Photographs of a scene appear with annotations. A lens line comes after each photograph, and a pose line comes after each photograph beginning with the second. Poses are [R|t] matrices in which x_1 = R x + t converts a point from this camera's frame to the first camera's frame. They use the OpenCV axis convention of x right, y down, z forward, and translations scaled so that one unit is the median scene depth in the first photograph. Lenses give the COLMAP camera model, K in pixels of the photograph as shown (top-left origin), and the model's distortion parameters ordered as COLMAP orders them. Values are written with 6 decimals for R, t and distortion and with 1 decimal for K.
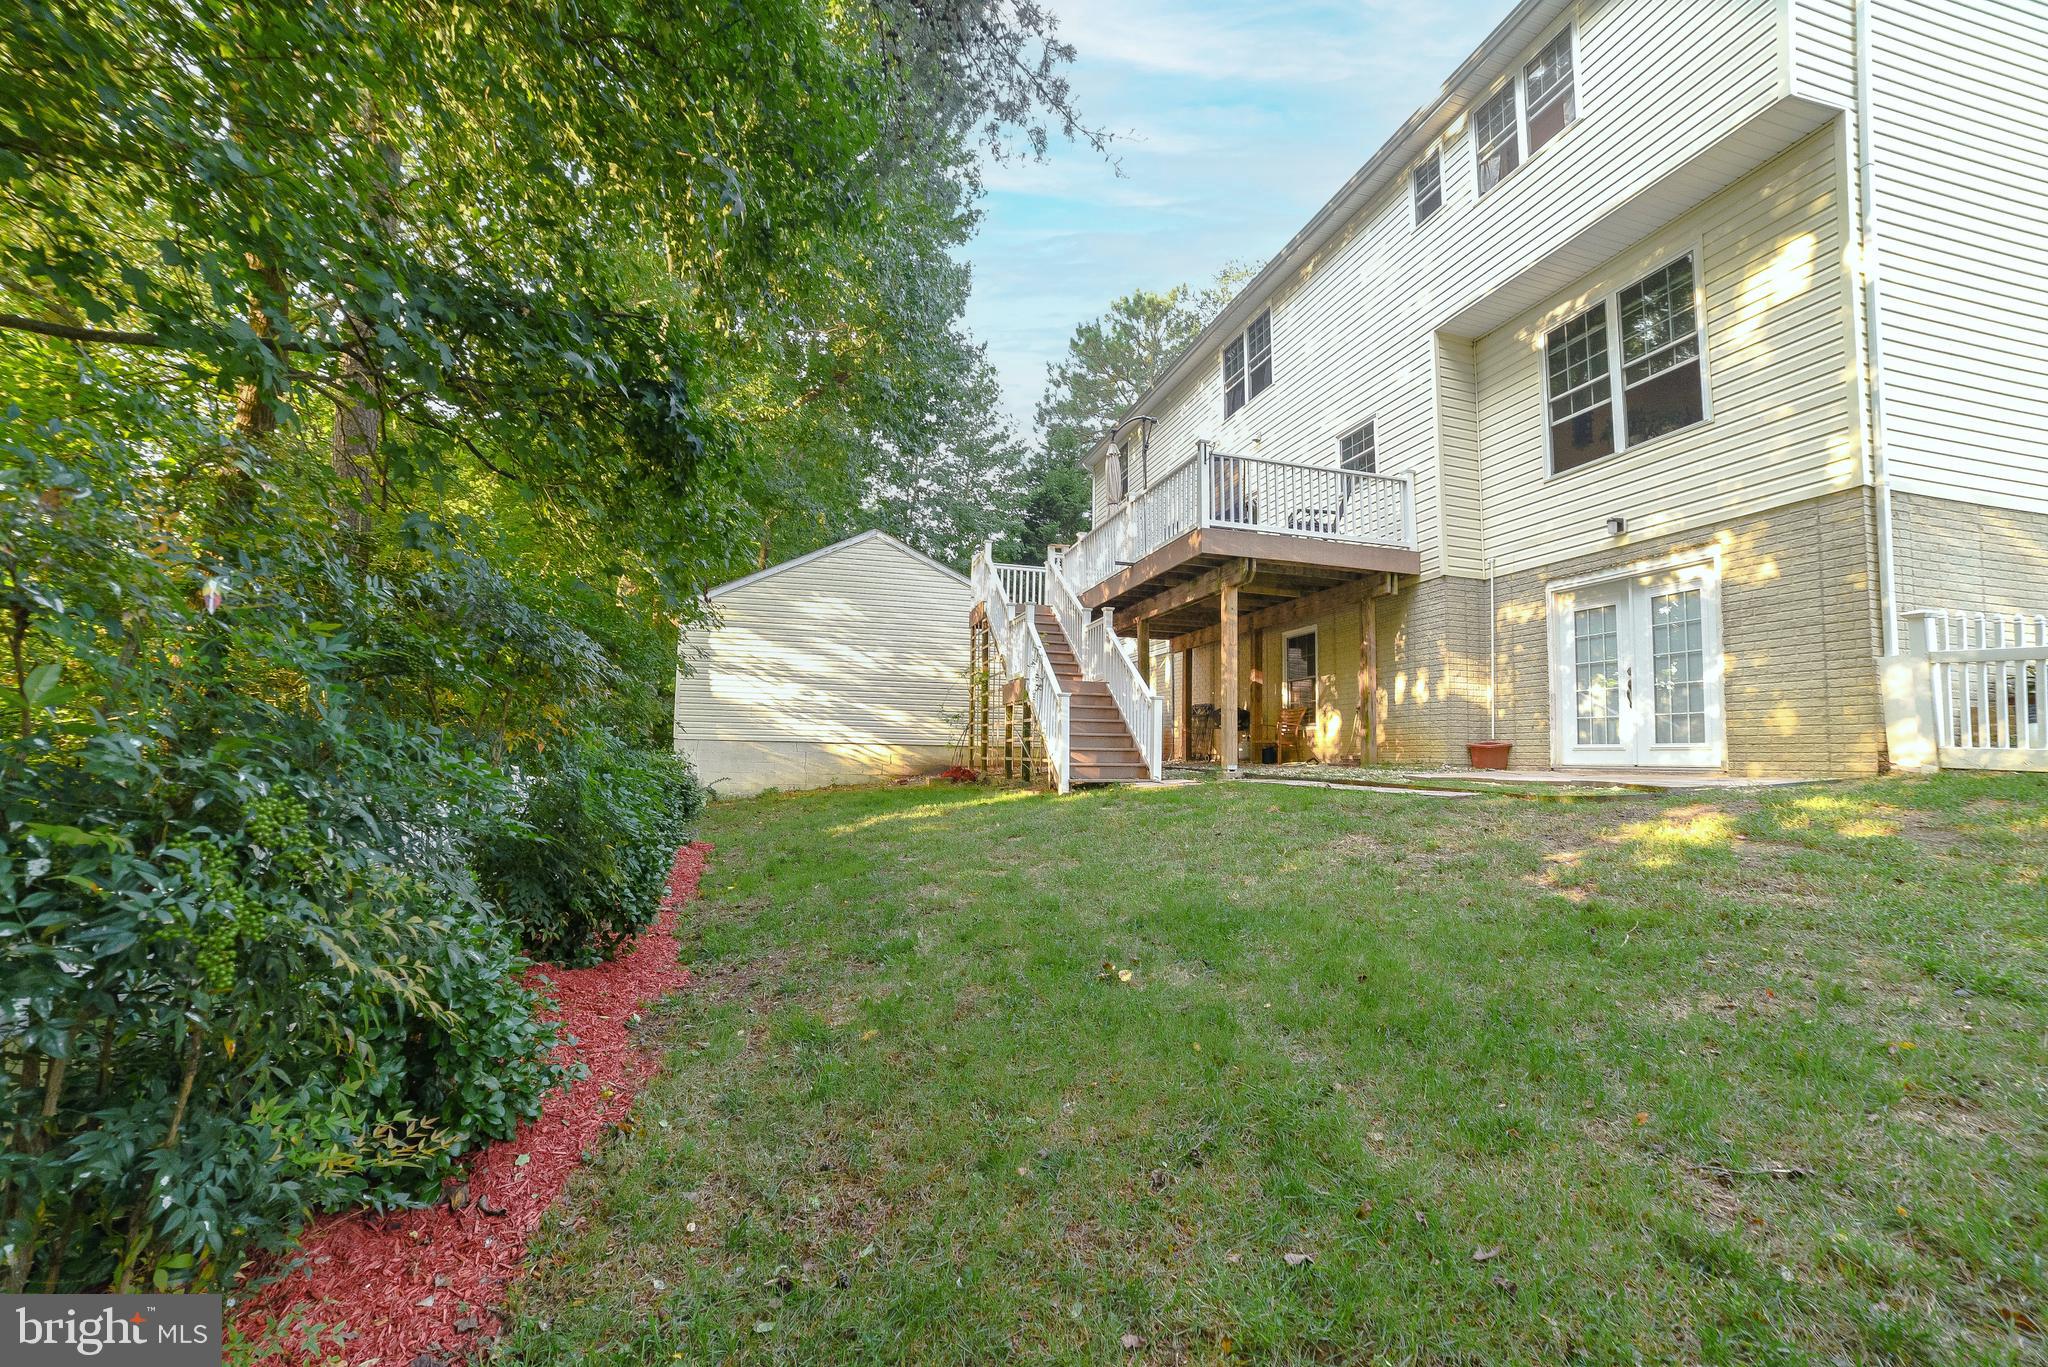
lens RADIAL K [[854.7, 0, 1052.0], [0, 854.7, 725.5], [0, 0, 1]] dist [-0.105018, 0.048104]
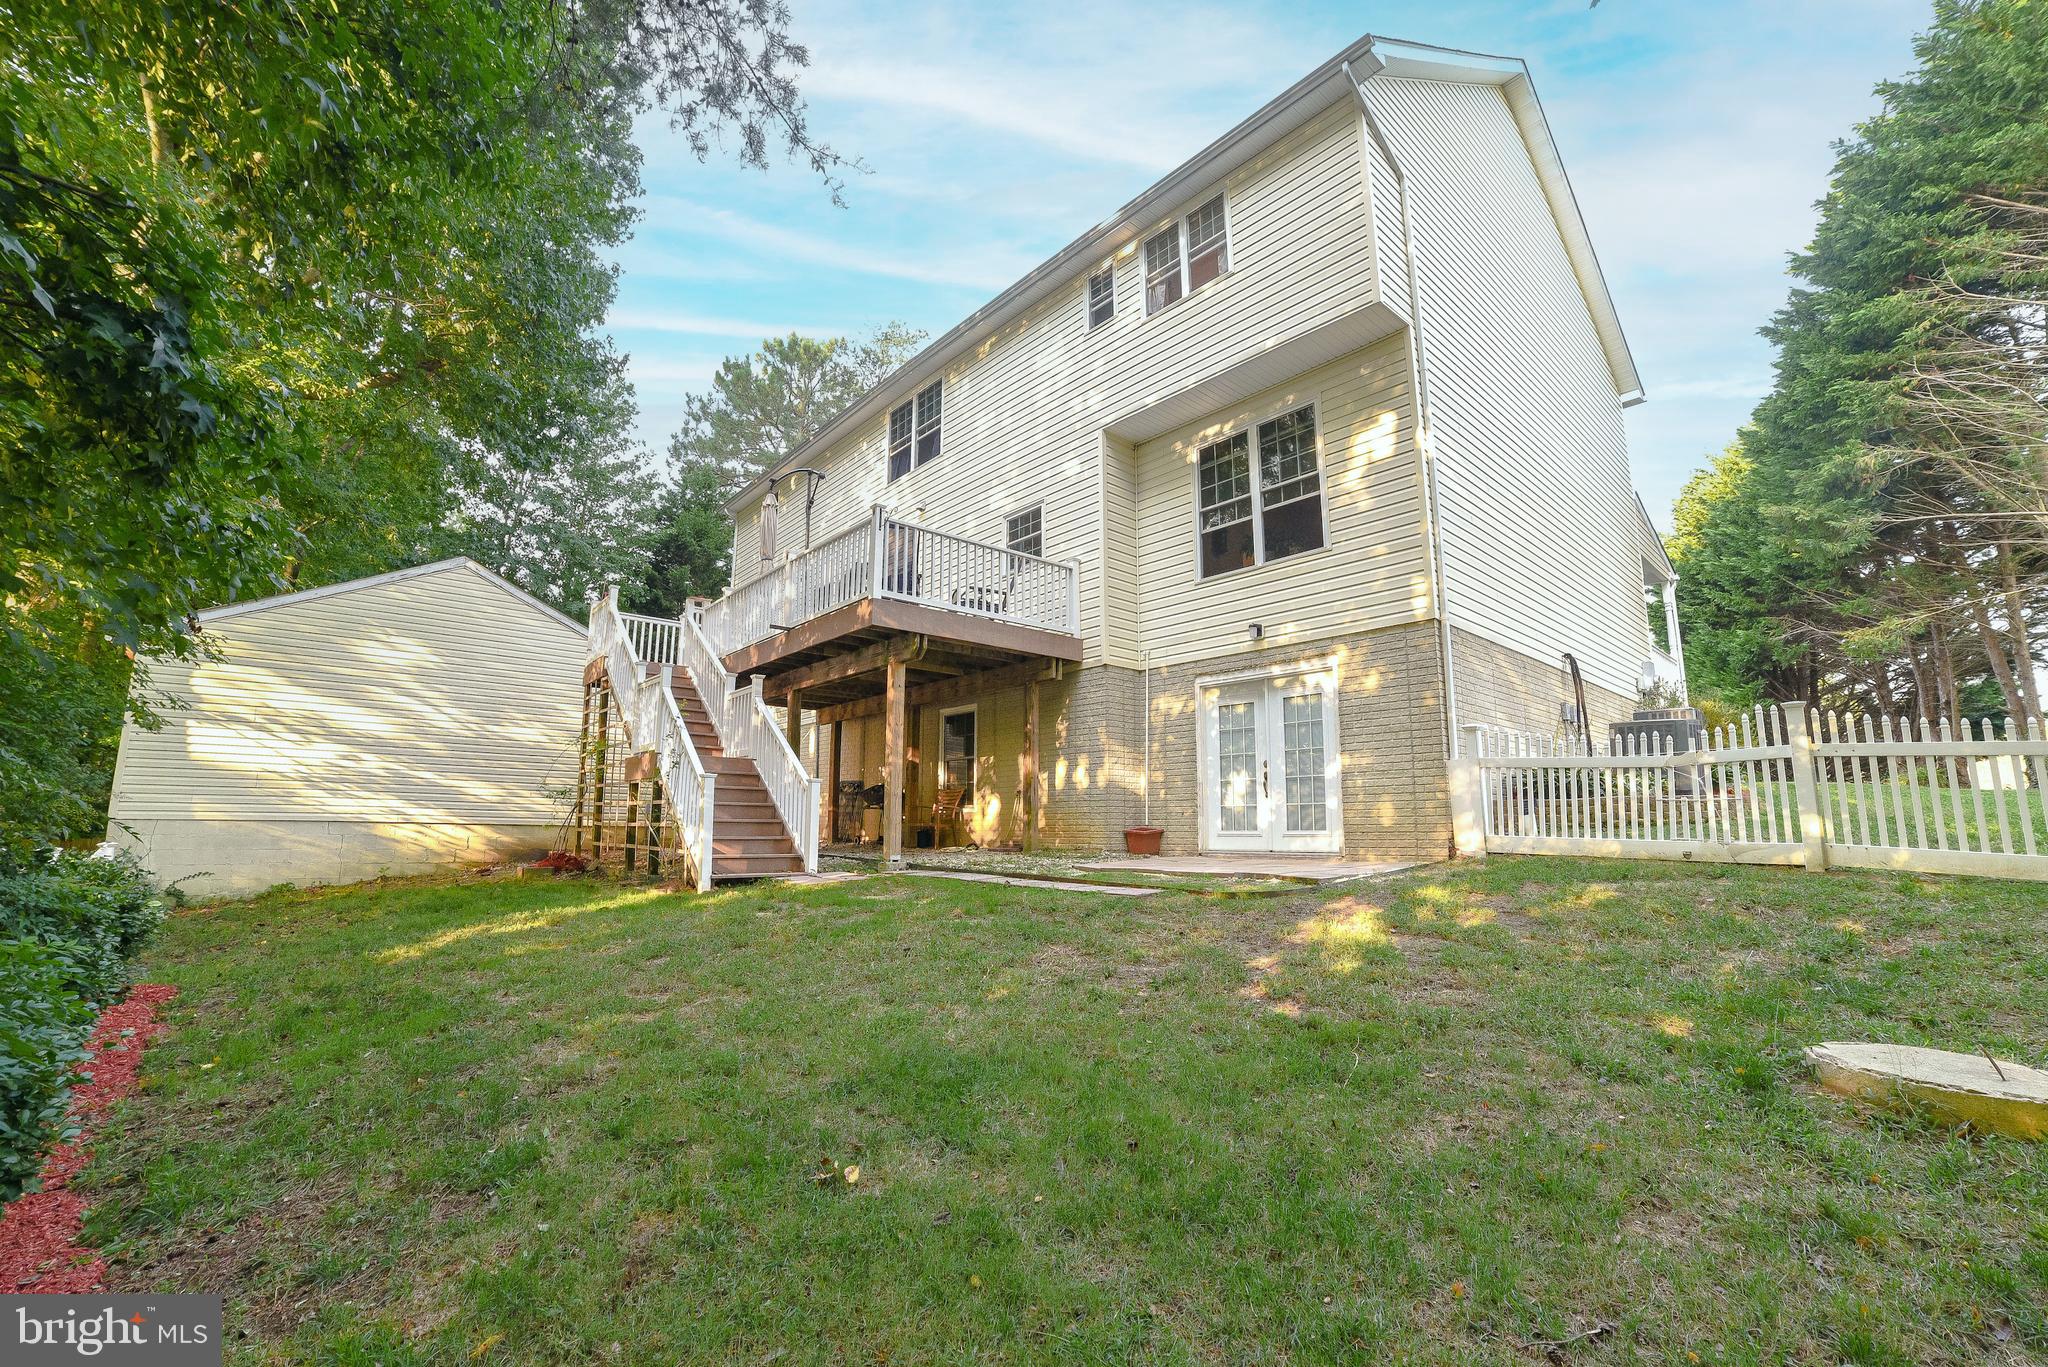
lens RADIAL K [[855.3, 0, 1029.2], [0, 855.3, 712.3], [0, 0, 1]] dist [-0.103503, 0.039016]
pose [[0.906801, 0.046676, 0.418968, -0.050834], [-0.013557, 0.996566, -0.081682, -0.034480], [-0.421342, 0.068390, 0.904320, 0.096404]]
